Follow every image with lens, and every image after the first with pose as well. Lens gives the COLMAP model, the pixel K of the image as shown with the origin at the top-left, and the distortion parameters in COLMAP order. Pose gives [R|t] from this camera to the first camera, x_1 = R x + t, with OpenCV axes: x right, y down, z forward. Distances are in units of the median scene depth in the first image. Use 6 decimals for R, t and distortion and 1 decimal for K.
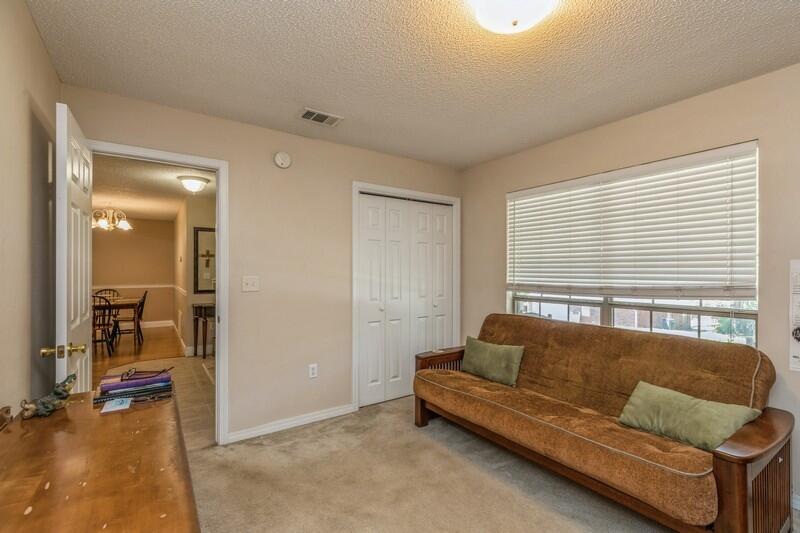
lens RADIAL K [[356.9, 0, 400.4], [0, 356.9, 269.6], [0, 0, 1]] dist [0.002448, 0.000344]
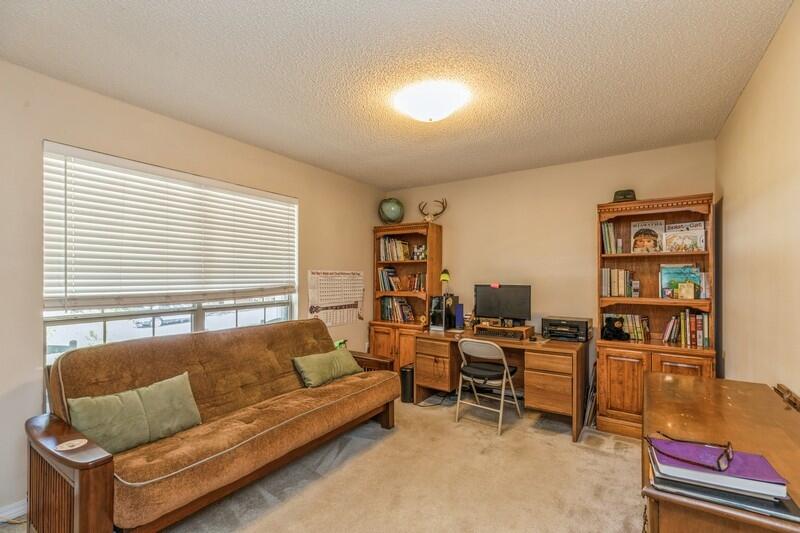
lens RADIAL K [[359.2, 0, 400.4], [0, 359.2, 279.0], [0, 0, 1]] dist [0.000847, 0.000093]
pose [[-0.364560, -0.001395, 0.931179, -0.558917], [0.001049, 0.999998, 0.001909, 0.009699], [-0.931179, 0.001673, -0.364557, 0.858390]]
